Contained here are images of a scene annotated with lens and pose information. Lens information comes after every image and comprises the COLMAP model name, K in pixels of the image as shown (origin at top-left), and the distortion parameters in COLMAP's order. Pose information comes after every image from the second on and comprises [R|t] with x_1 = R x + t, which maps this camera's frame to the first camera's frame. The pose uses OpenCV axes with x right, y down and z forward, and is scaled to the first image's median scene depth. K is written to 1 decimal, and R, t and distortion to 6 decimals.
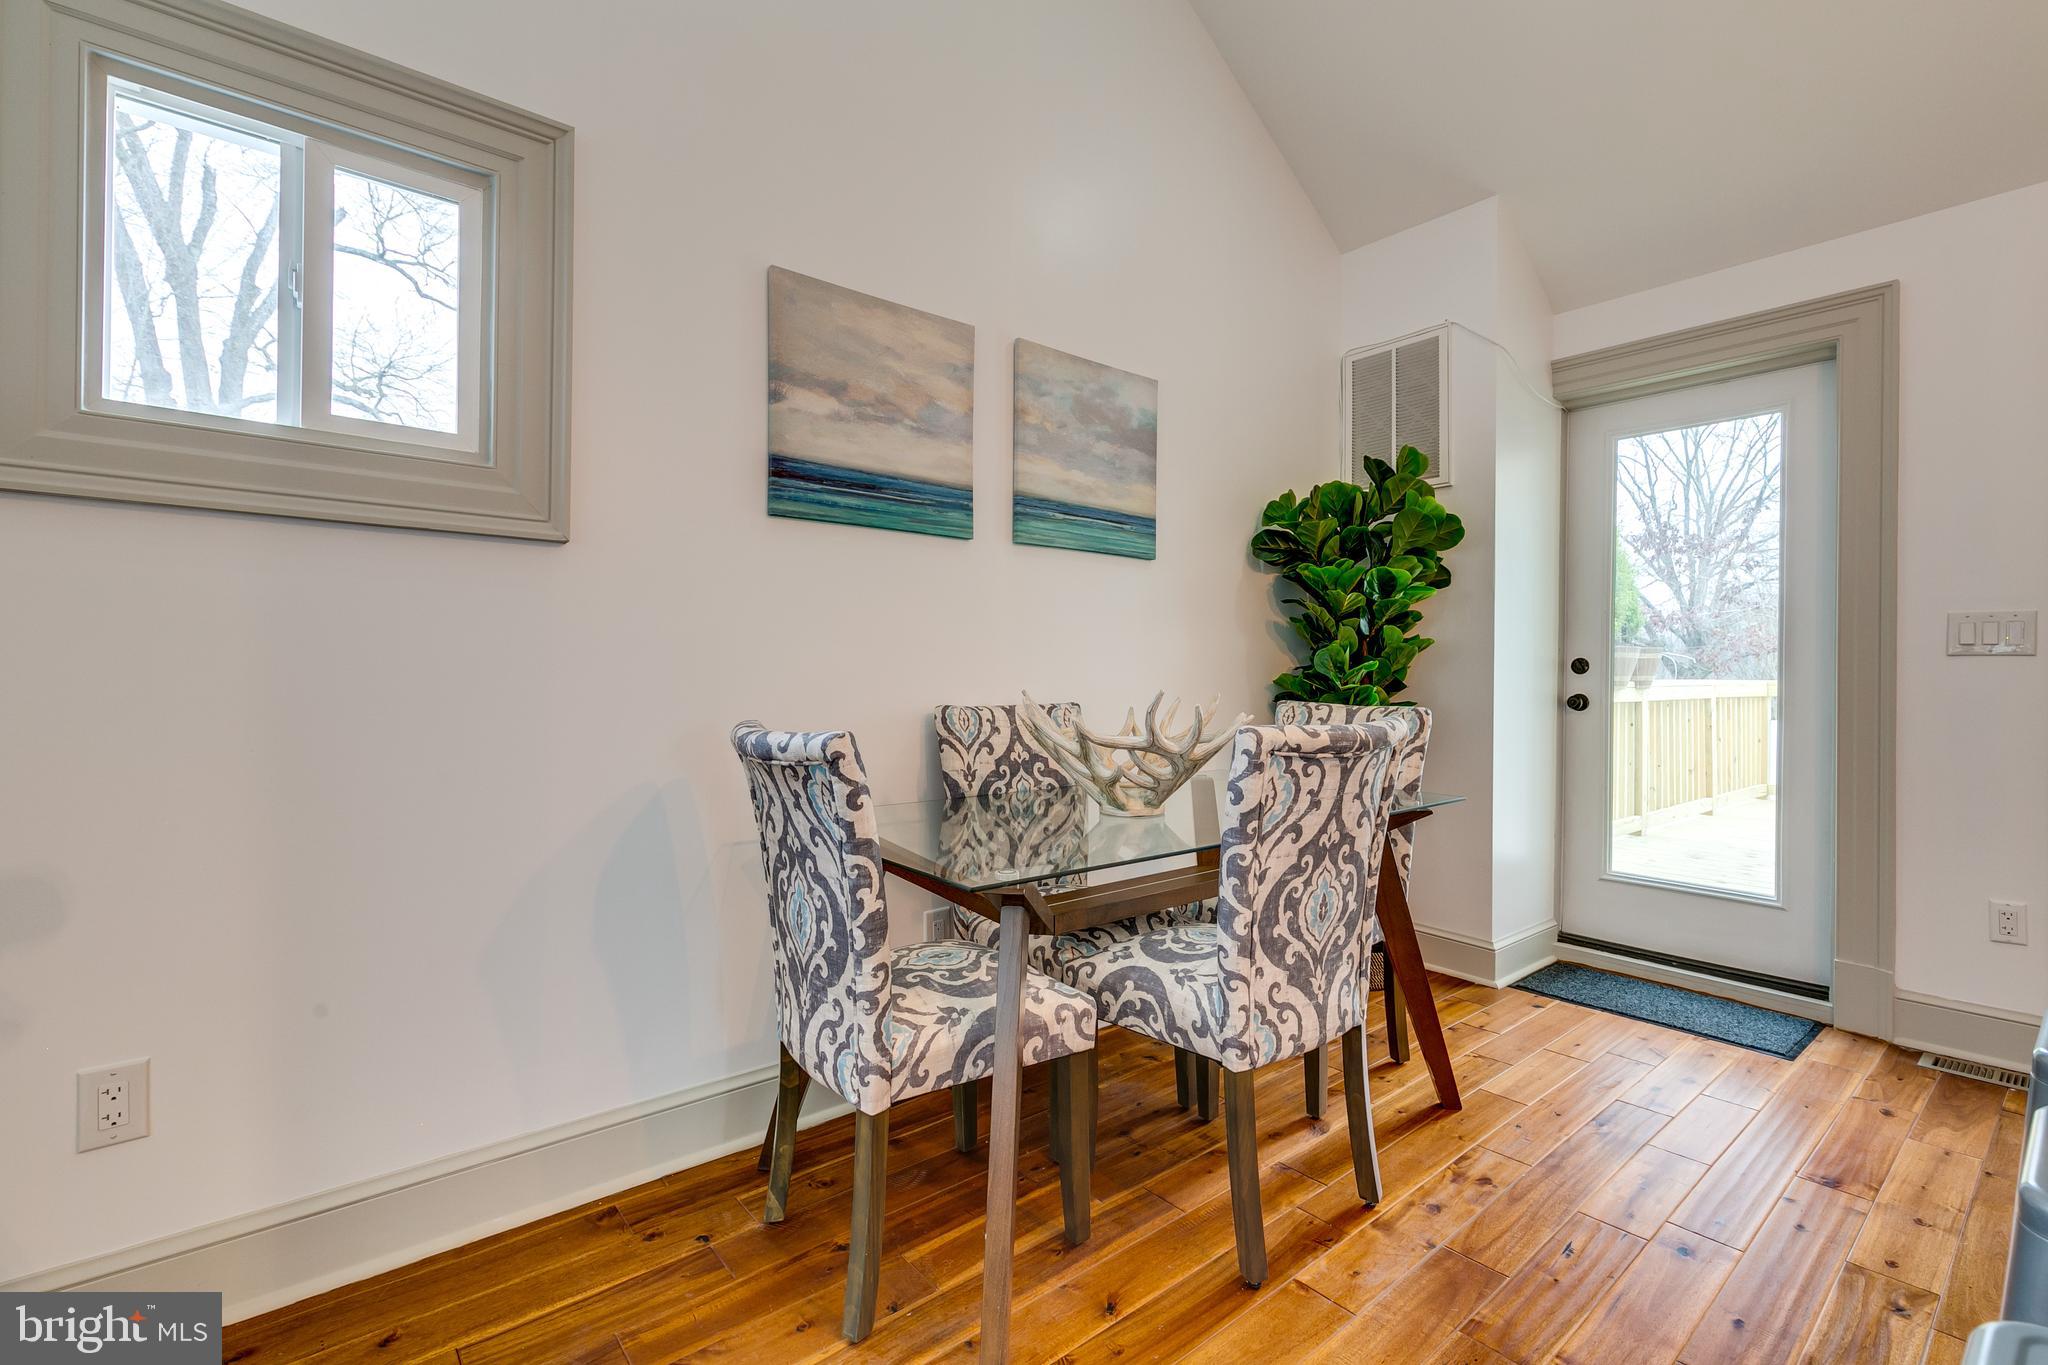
lens RADIAL K [[912.0, 0, 1027.1], [0, 912.0, 670.9], [0, 0, 1]] dist [0.005485, 0.000086]
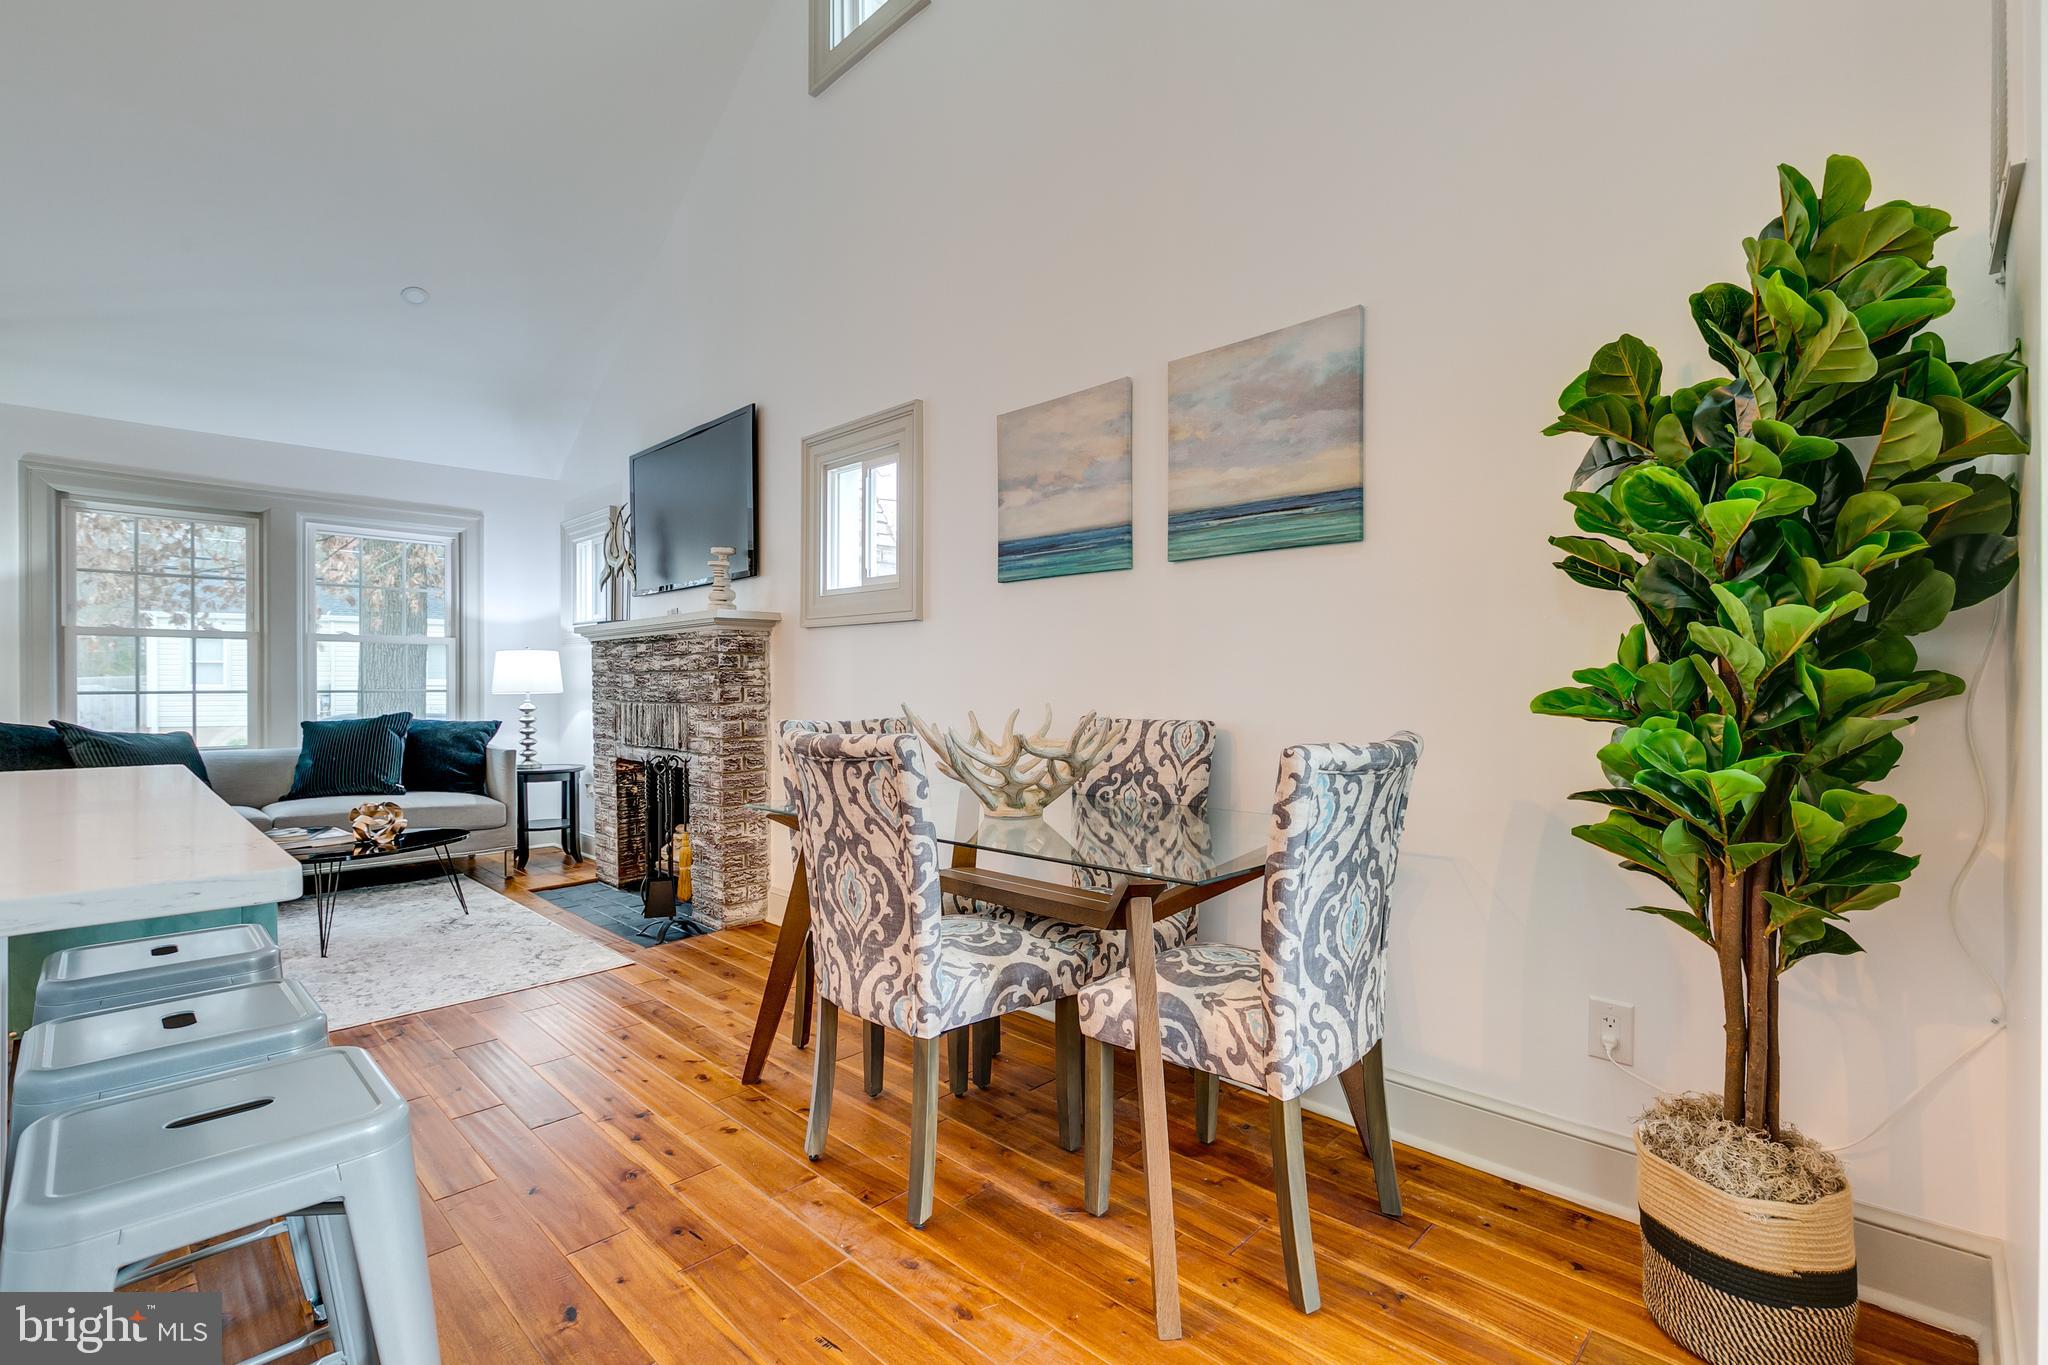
lens RADIAL K [[913.3, 0, 1033.7], [0, 913.3, 686.2], [0, 0, 1]] dist [0.002194, 0.000050]
pose [[0.111417, -0.003921, -0.993766, 1.377953], [0.003552, 0.999987, -0.003547, 0.003543], [0.993767, -0.003135, 0.111429, 1.016712]]
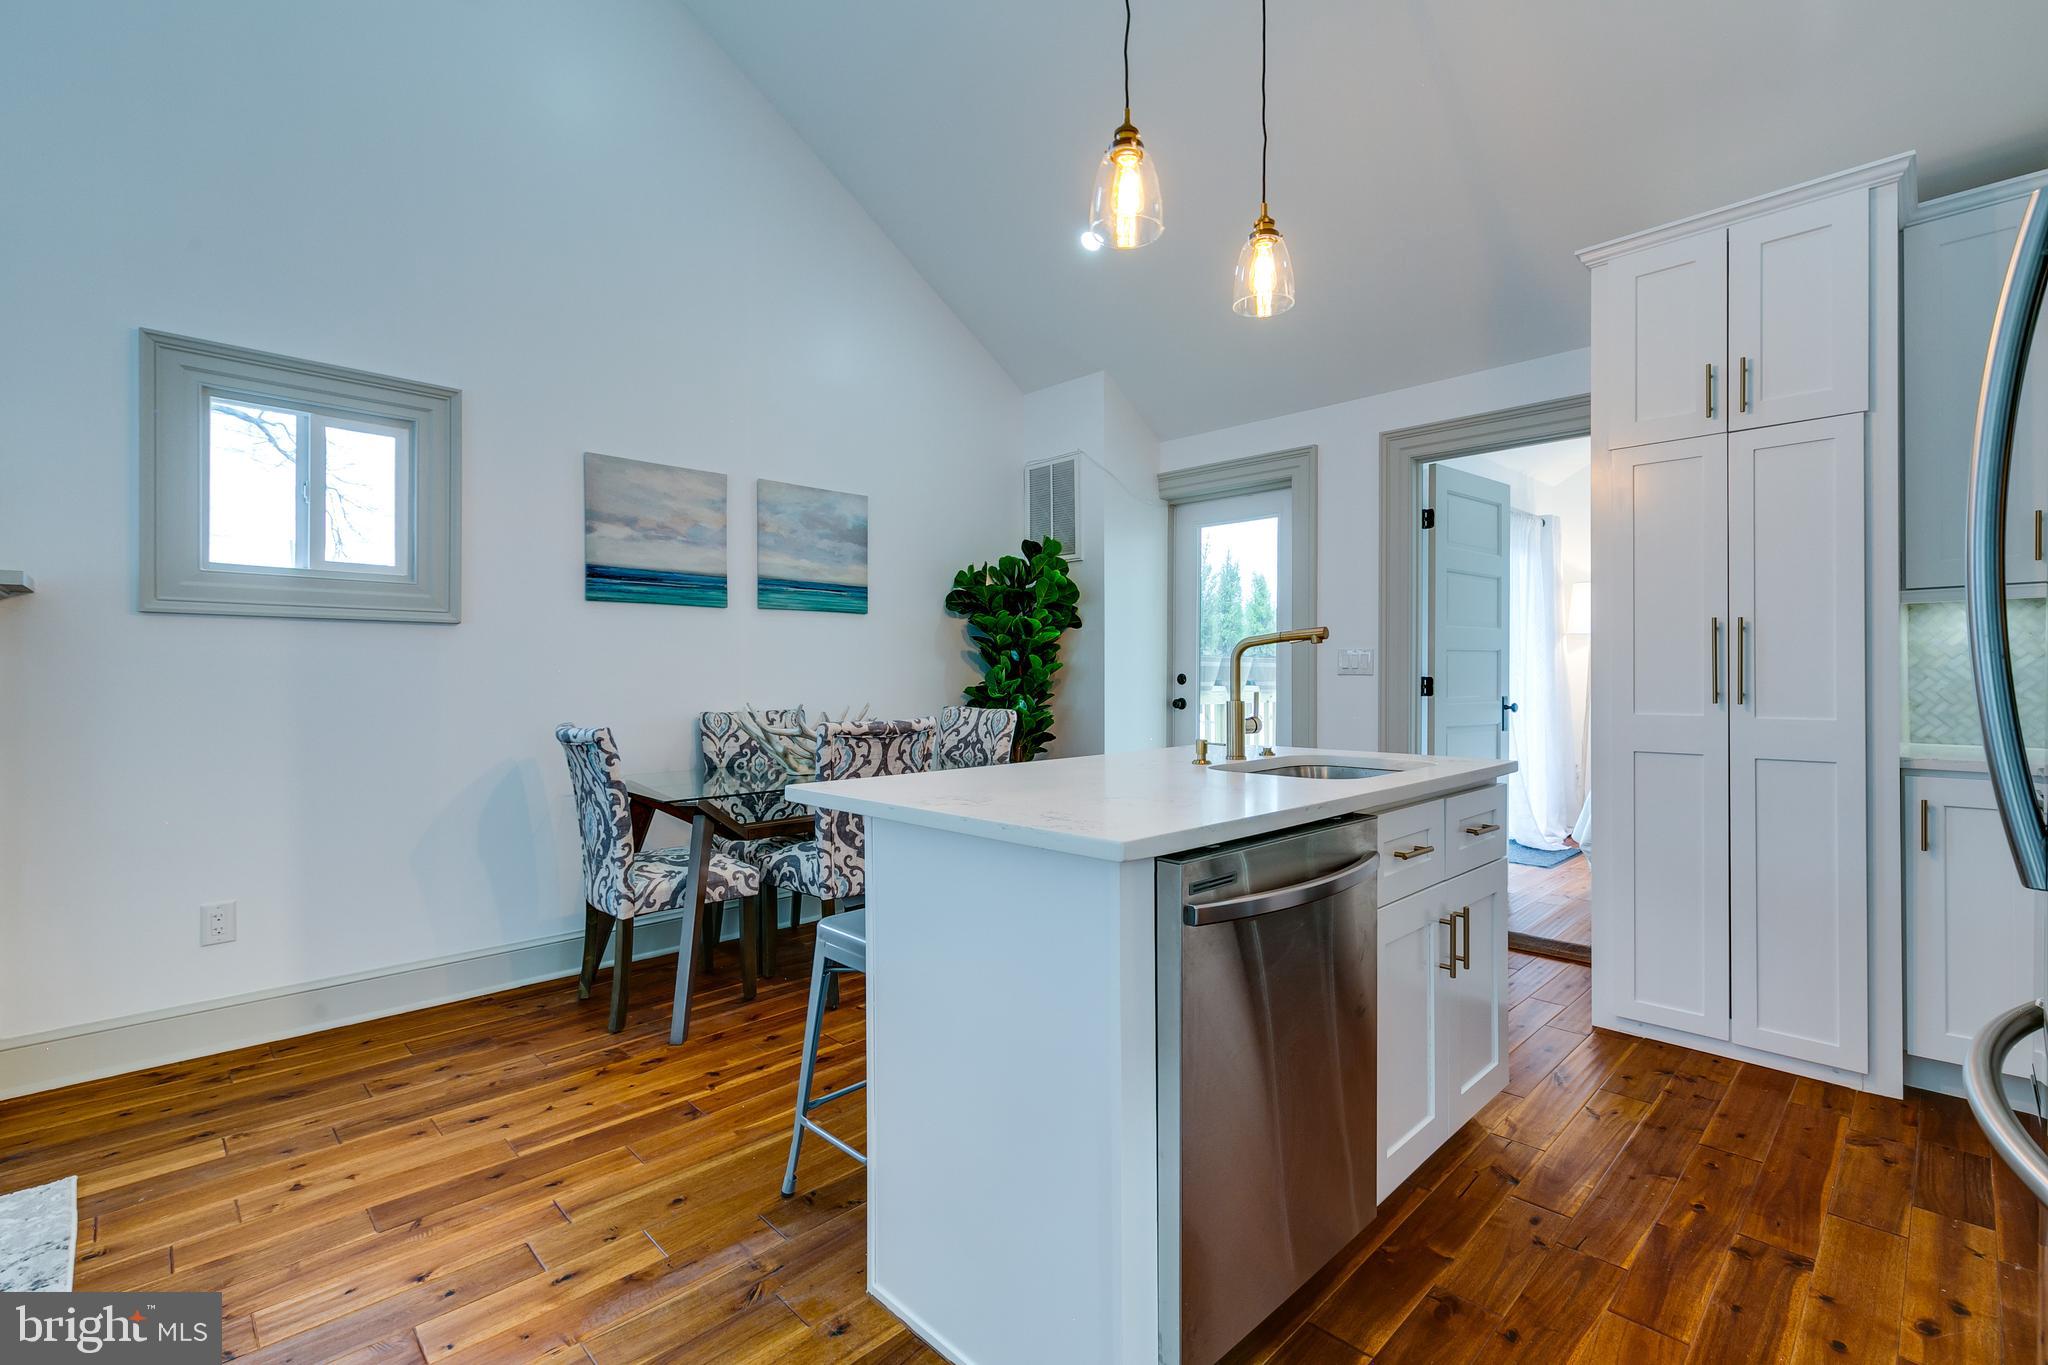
lens RADIAL K [[908.0, 0, 1025.1], [0, 908.0, 673.2], [0, 0, 1]] dist [0.005582, 0.000140]
pose [[0.996298, -0.007953, 0.085602, 0.431837], [0.007729, 0.999966, 0.002949, -0.040552], [-0.085623, -0.002277, 0.996325, -0.842498]]
